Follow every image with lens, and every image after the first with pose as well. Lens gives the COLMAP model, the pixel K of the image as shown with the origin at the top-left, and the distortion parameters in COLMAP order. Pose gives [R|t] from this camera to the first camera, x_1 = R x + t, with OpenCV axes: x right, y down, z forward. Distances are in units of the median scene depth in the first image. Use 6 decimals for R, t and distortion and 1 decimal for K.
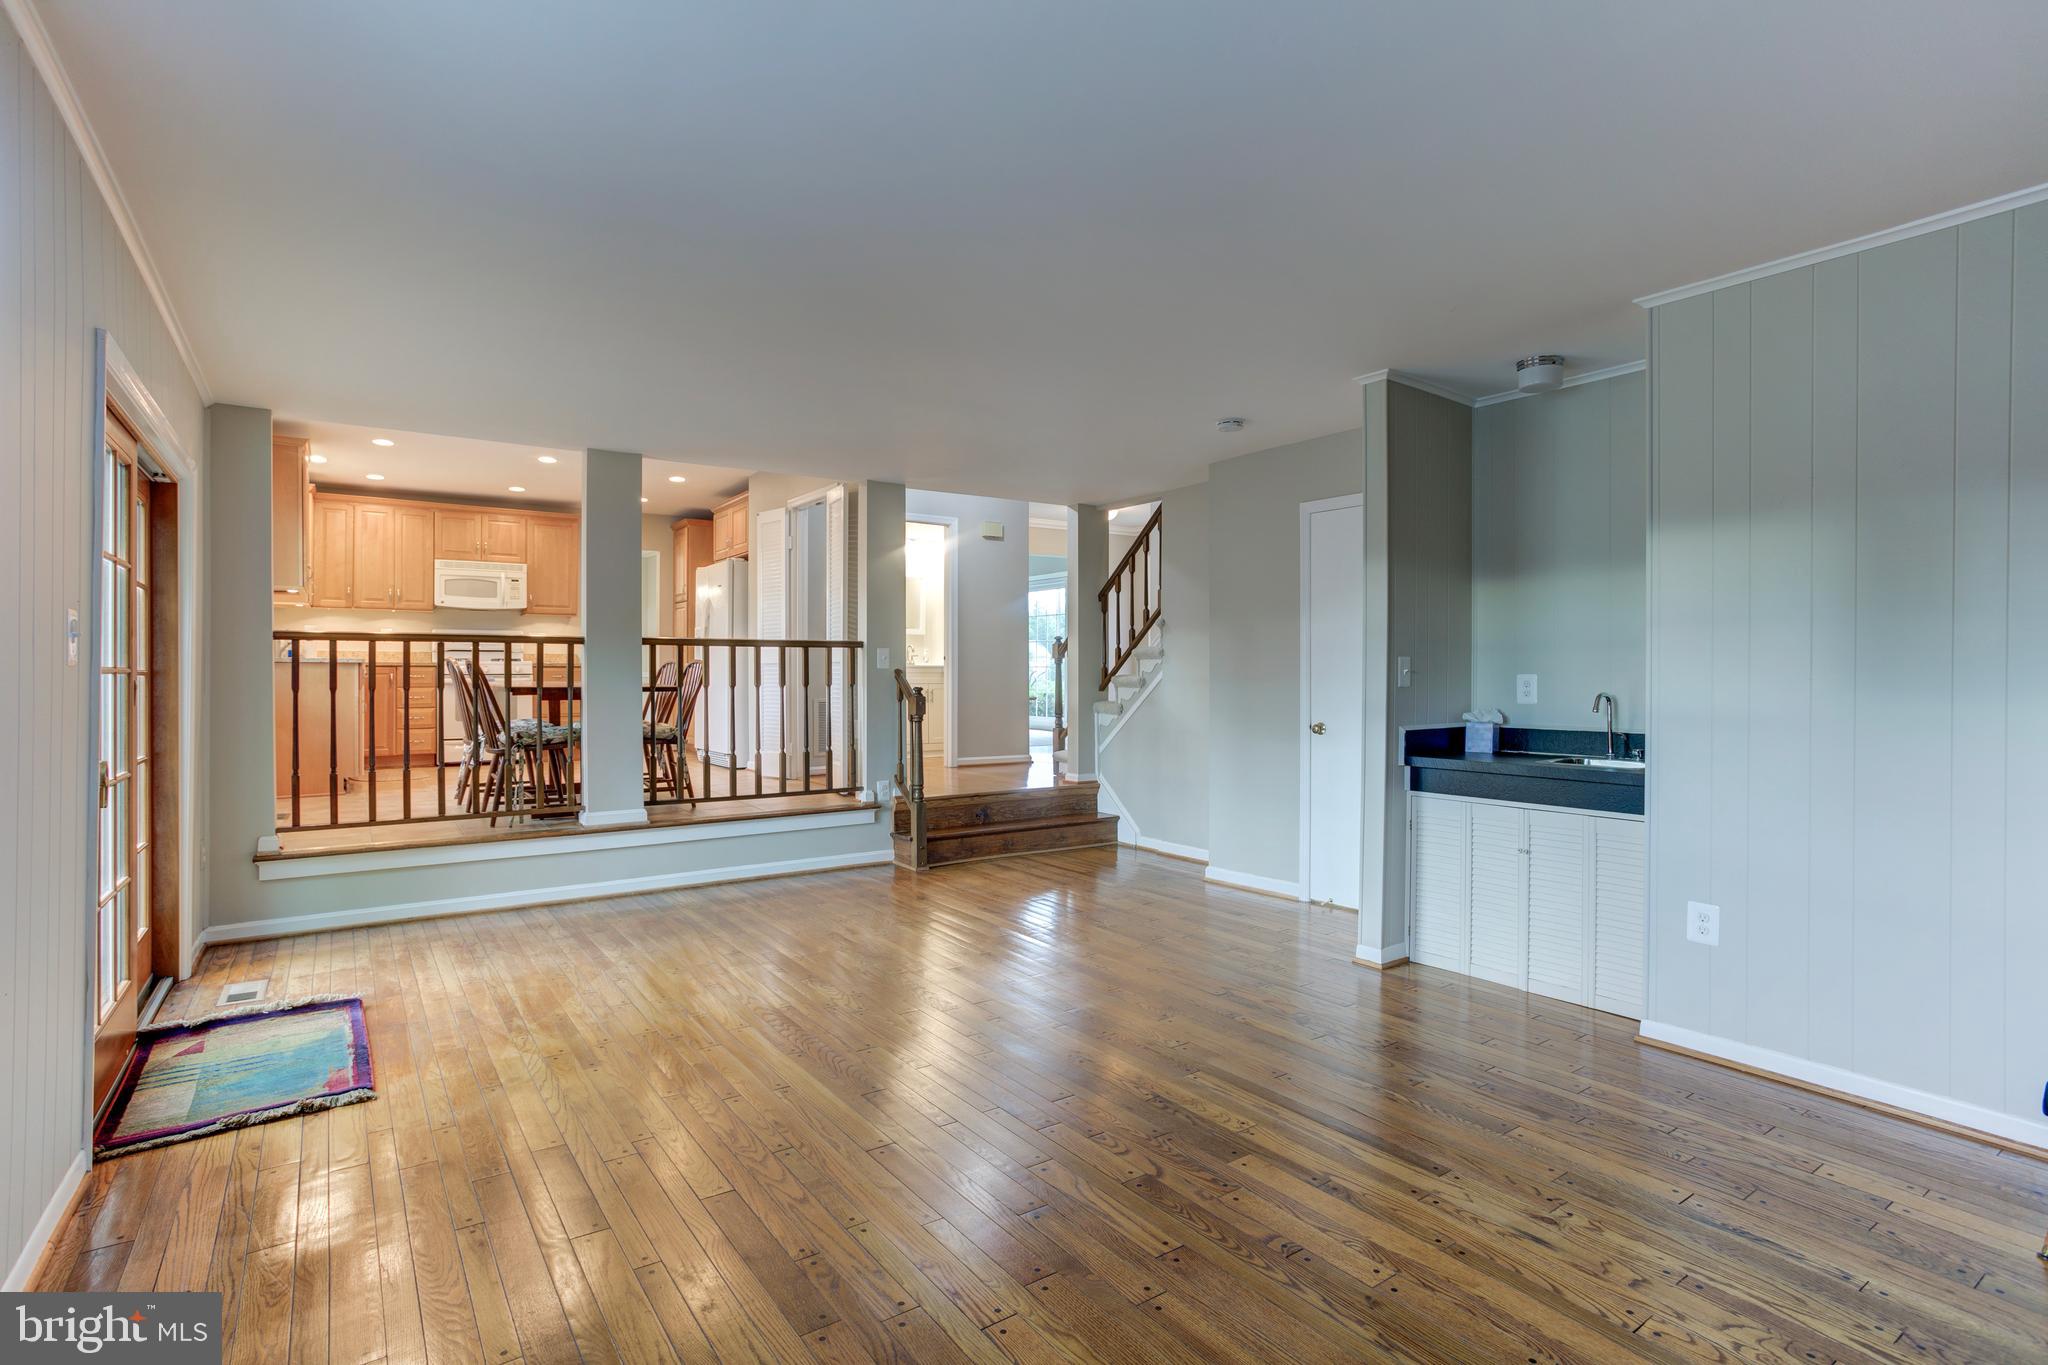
lens RADIAL K [[1018.8, 0, 1031.2], [0, 1018.8, 667.6], [0, 0, 1]] dist [-0.050133, 0.027757]
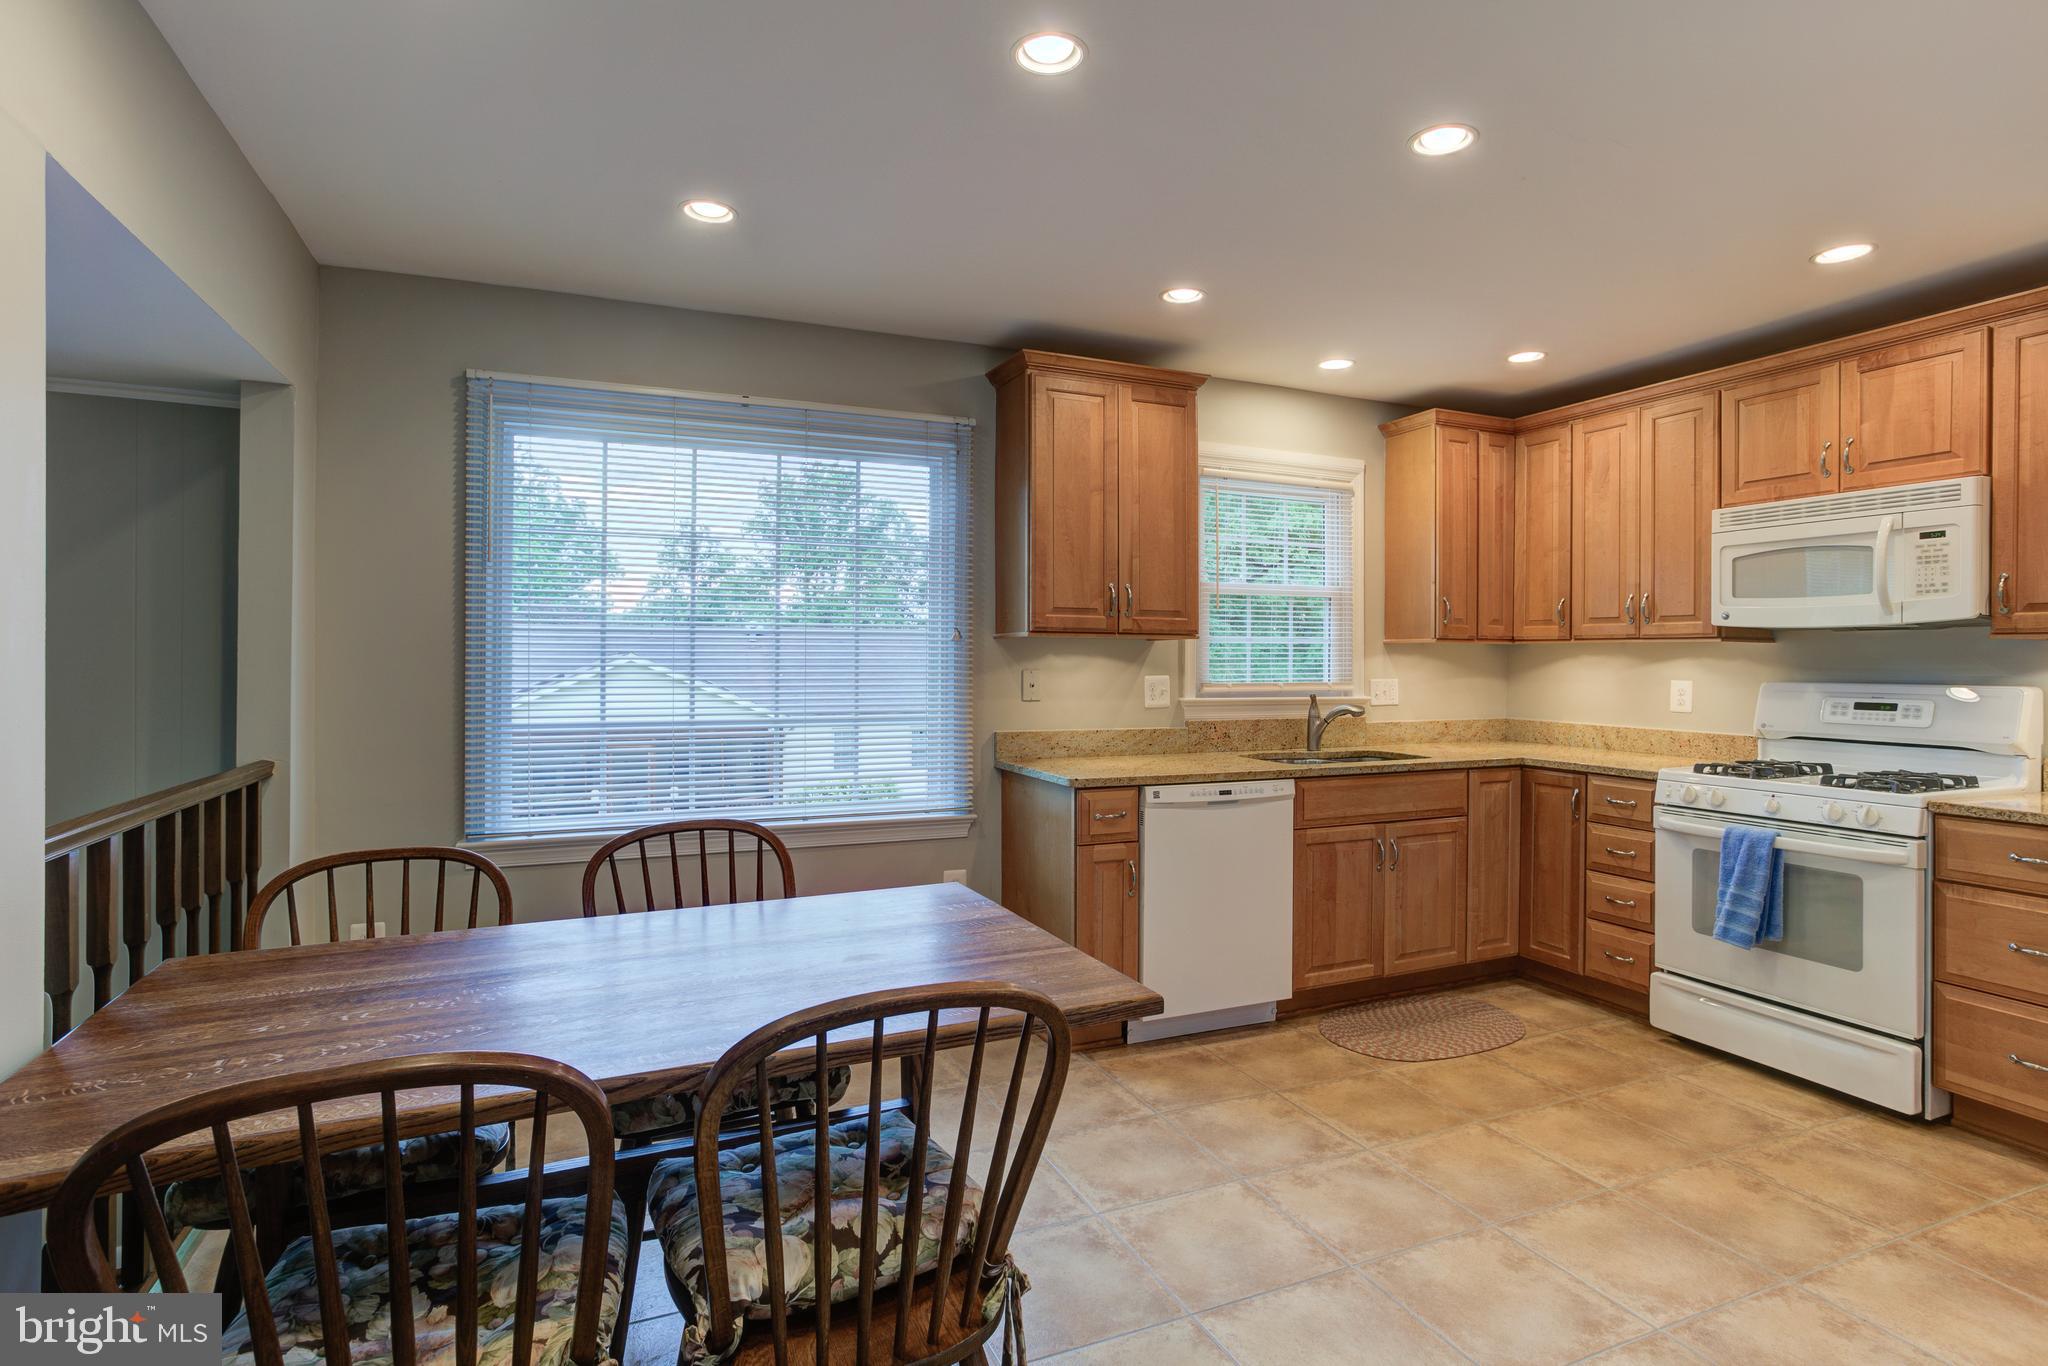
lens RADIAL K [[1018.8, 0, 1033.6], [0, 1018.8, 657.8], [0, 0, 1]] dist [-0.050133, 0.027757]
pose [[-0.202700, 0.001577, -0.979240, -0.158956], [-0.001786, 0.999996, 0.001980, -0.051510], [0.979239, 0.002150, -0.202696, 0.840359]]
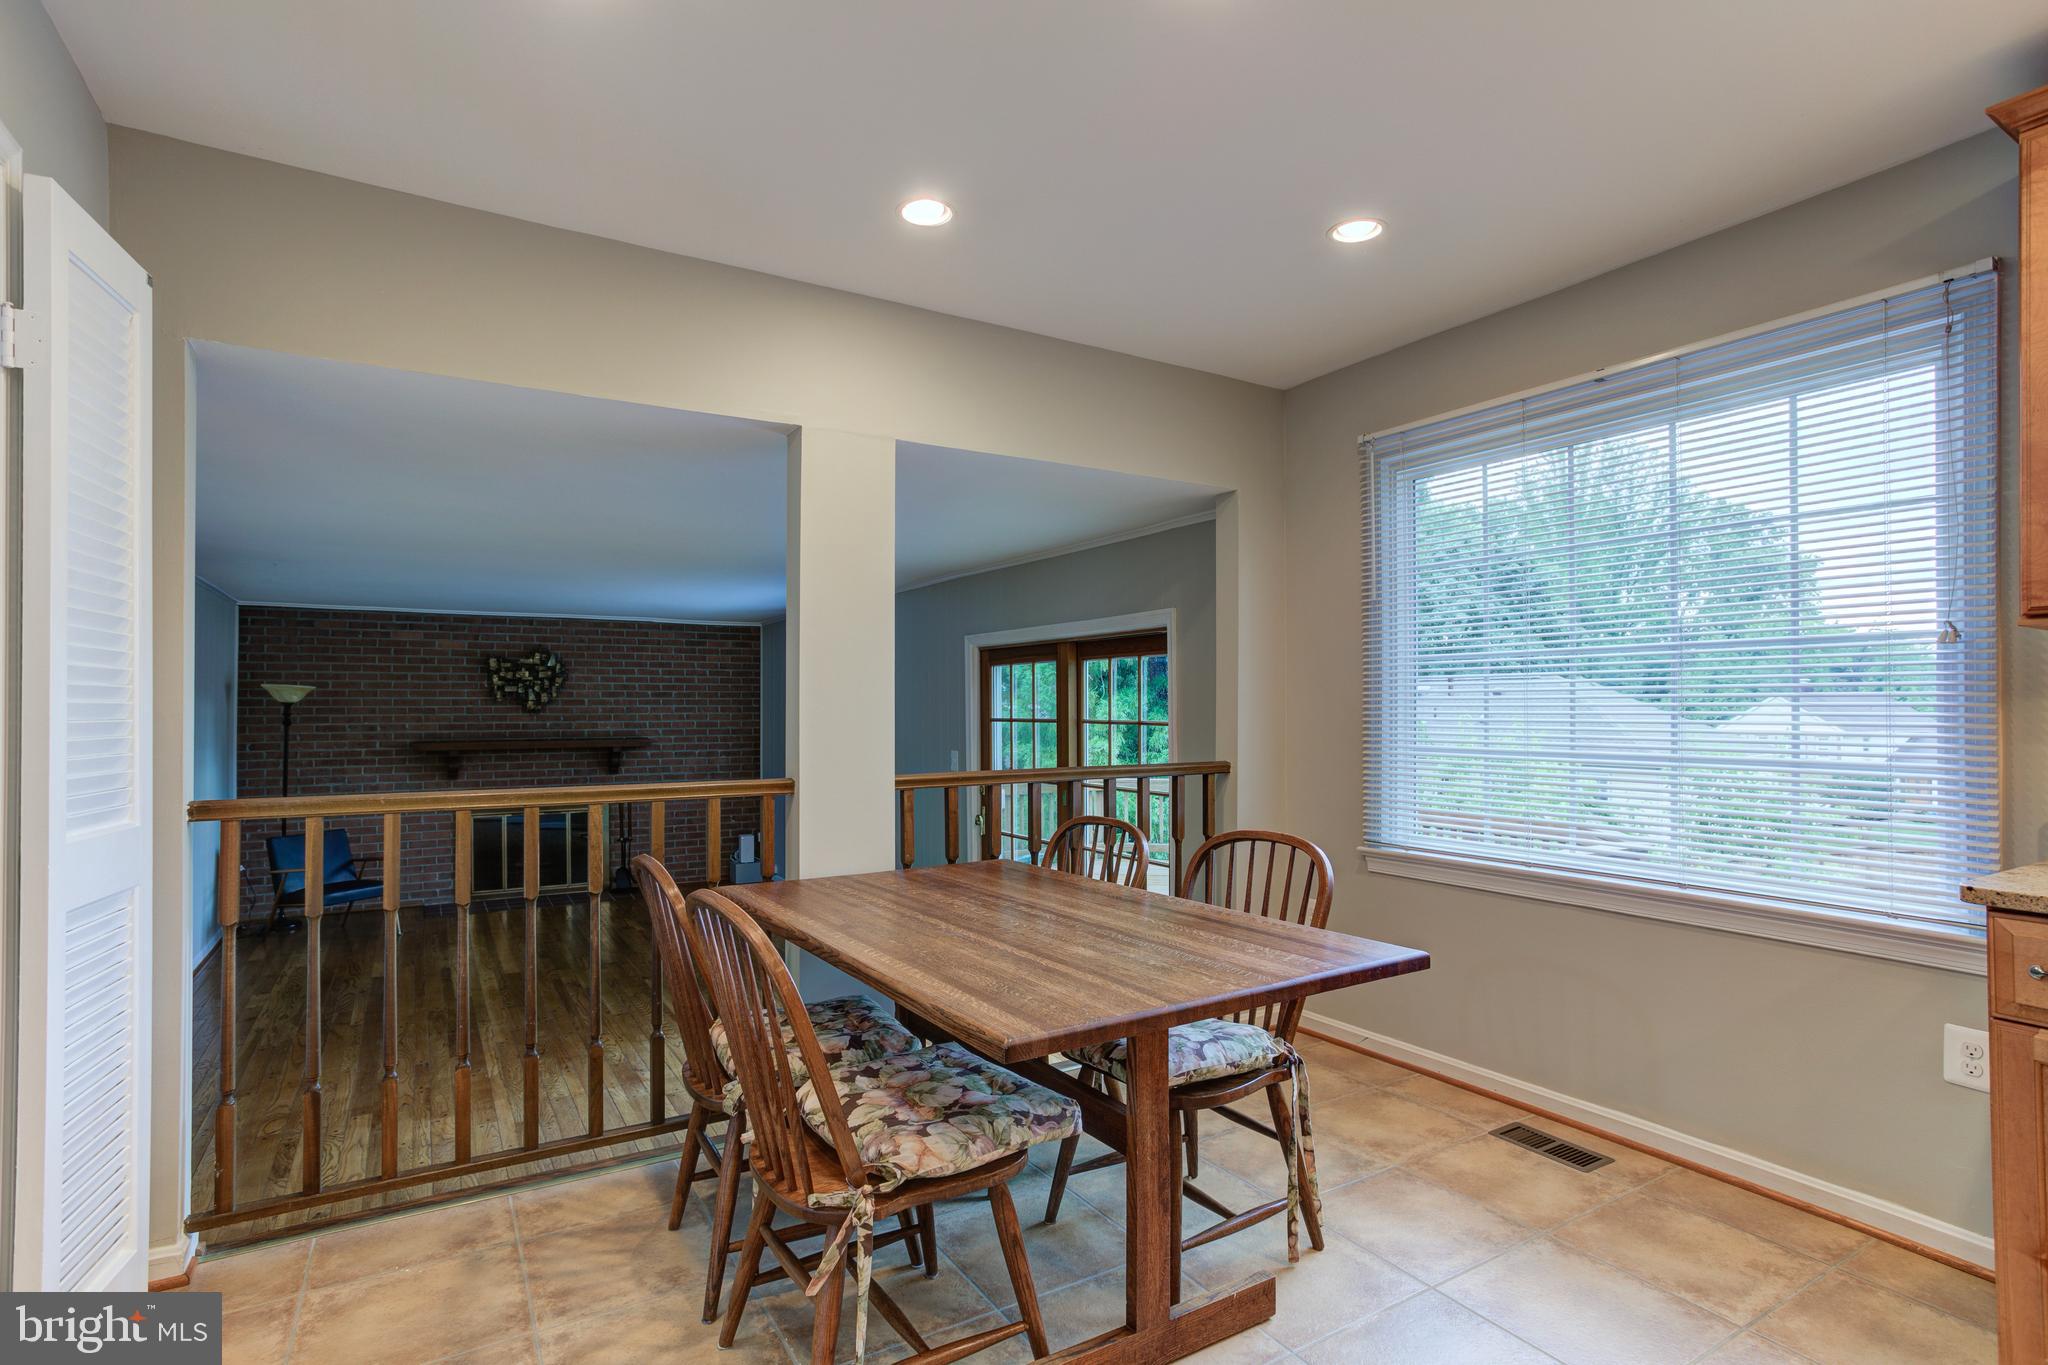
lens RADIAL K [[1018.8, 0, 1031.3], [0, 1018.8, 685.5], [0, 0, 1]] dist [-0.050133, 0.027757]
pose [[-0.997994, 0.012664, 0.062027, -0.361450], [0.011503, 0.999752, -0.019044, -0.044080], [-0.062253, -0.018292, -0.997893, 0.996086]]
